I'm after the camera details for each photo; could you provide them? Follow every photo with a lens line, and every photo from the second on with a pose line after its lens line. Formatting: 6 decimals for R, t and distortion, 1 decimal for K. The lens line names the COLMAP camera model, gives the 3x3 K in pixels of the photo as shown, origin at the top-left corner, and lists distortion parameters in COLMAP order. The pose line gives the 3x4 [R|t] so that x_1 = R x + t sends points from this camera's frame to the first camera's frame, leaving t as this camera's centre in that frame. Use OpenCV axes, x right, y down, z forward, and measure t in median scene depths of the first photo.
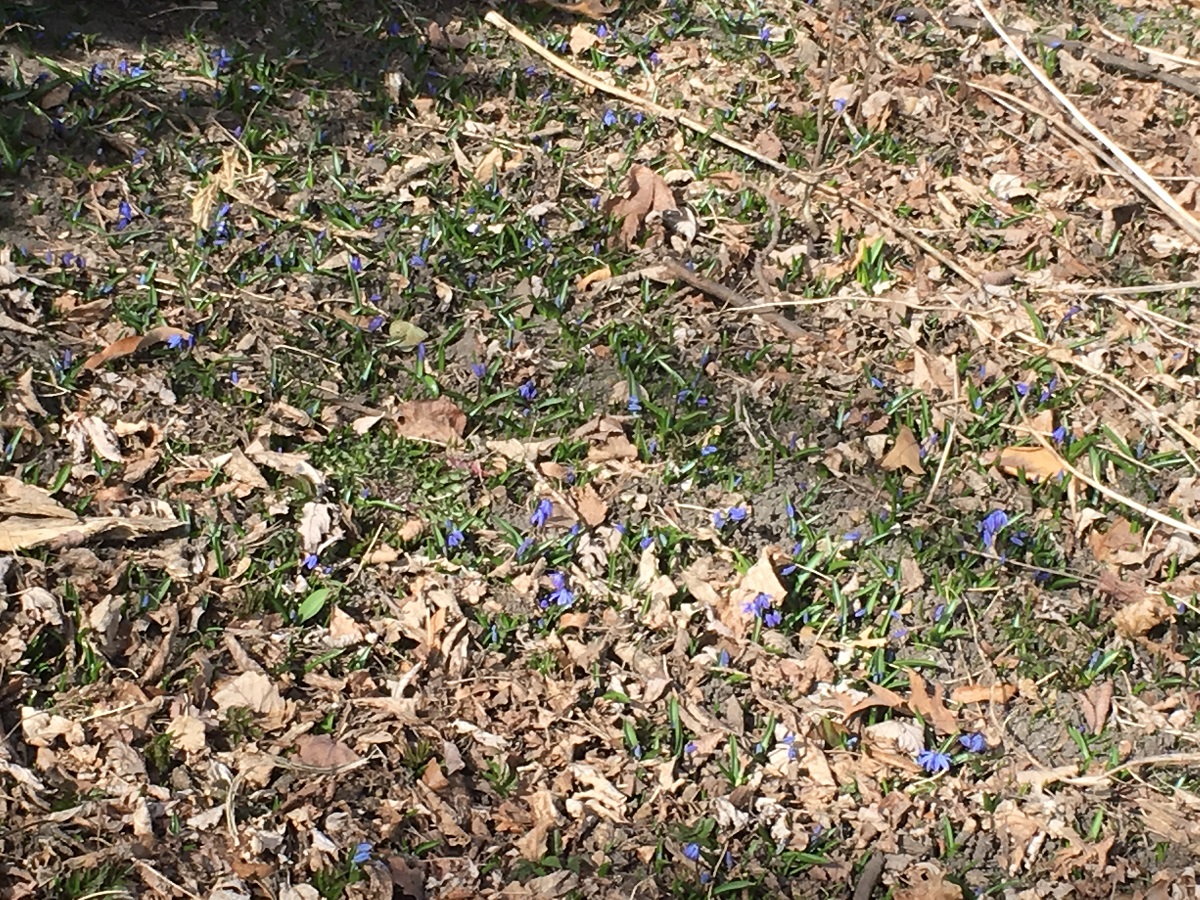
lens RADIAL K [[3355.2, 0, 603.3], [0, 3355.2, 451.7], [0, 0, 1]] dist [0.040803, 0.000000]
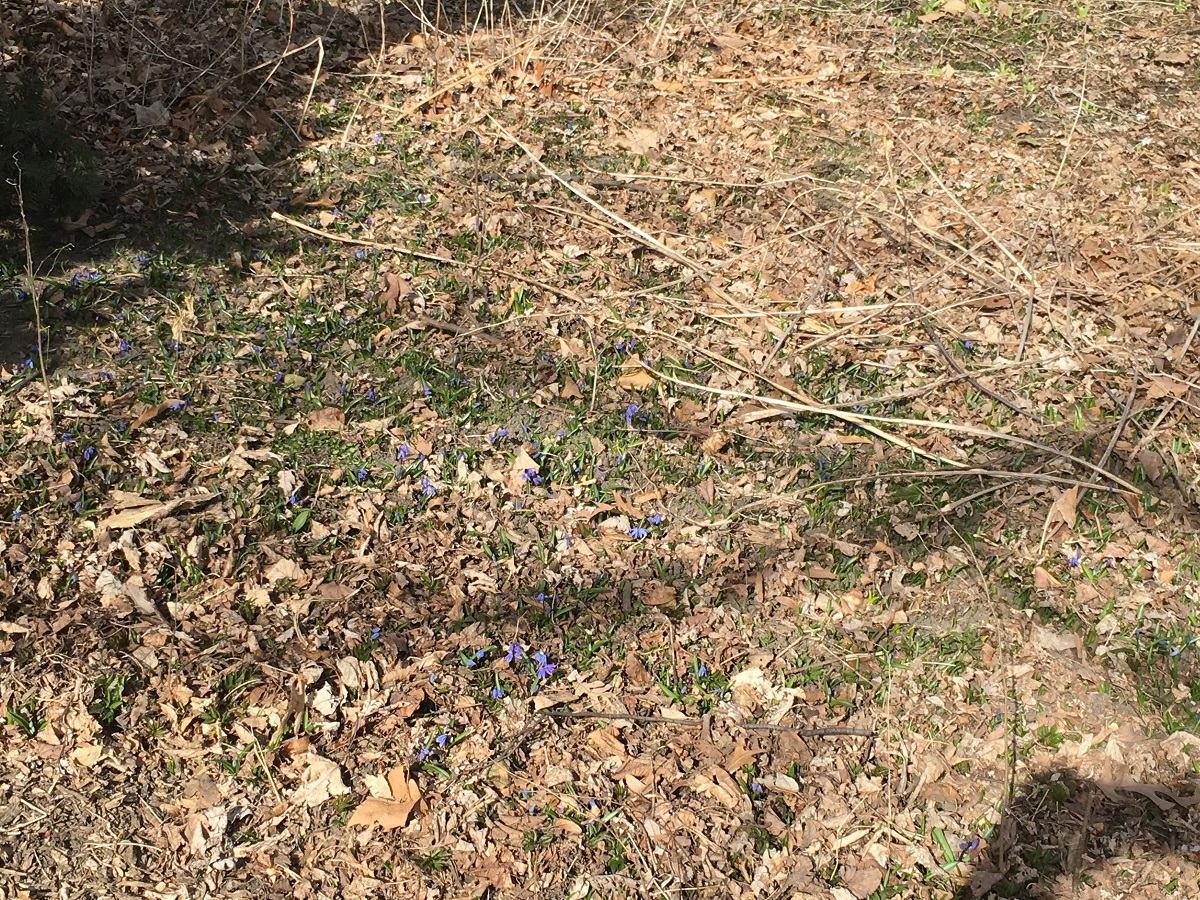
lens RADIAL K [[1887.0, 0, 597.1], [0, 1887.0, 447.1], [0, 0, 1]] dist [0.062213, 0.000000]
pose [[0.962317, -0.204444, 0.179298, -0.098467], [0.206423, 0.978432, 0.007756, 0.028677], [-0.177017, 0.029547, 0.983764, -0.051252]]
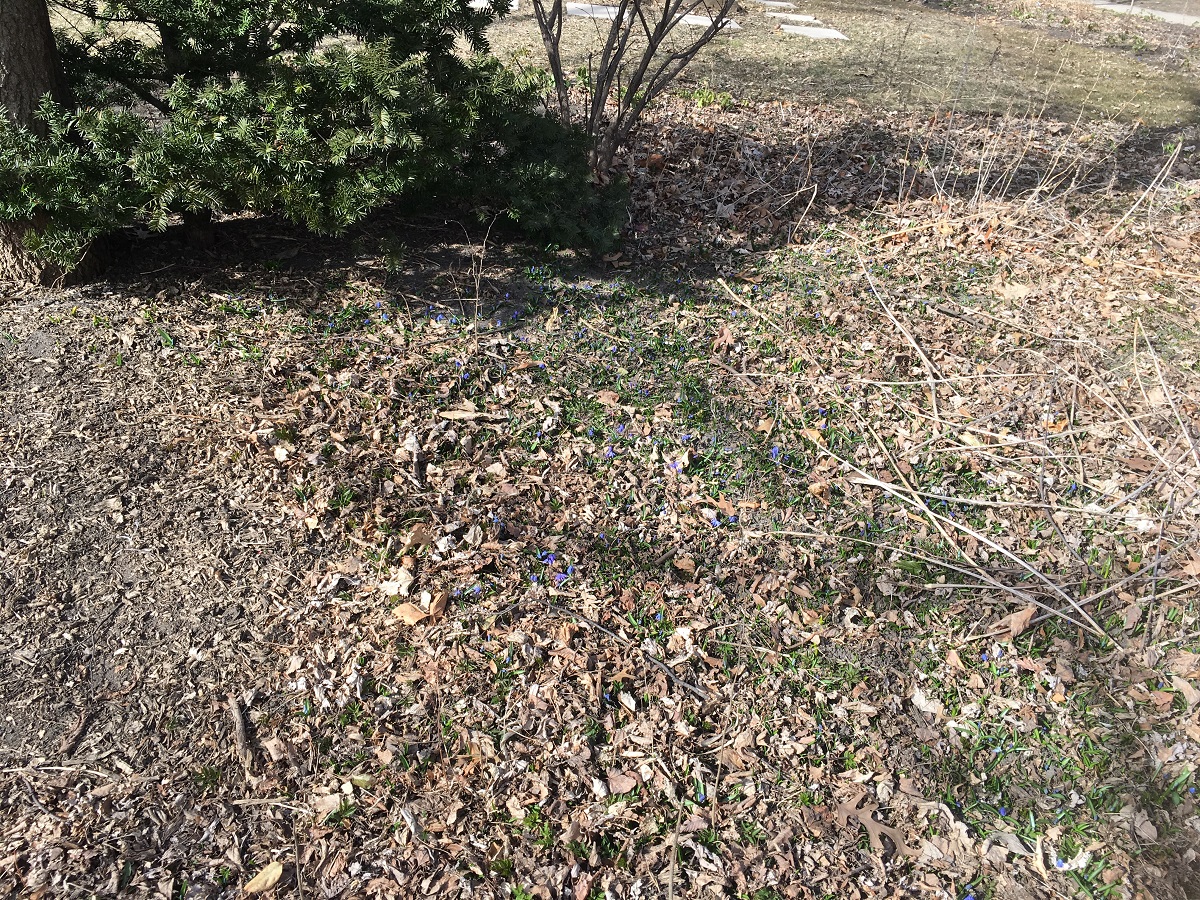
lens RADIAL K [[1019.5, 0, 595.8], [0, 1019.5, 449.6], [0, 0, 1]] dist [0.048206, -0.000377]
pose [[0.921182, 0.120420, -0.370031, 0.304301], [-0.113776, 0.992708, 0.039816, 0.002422], [0.372128, 0.005423, 0.928166, 0.101986]]
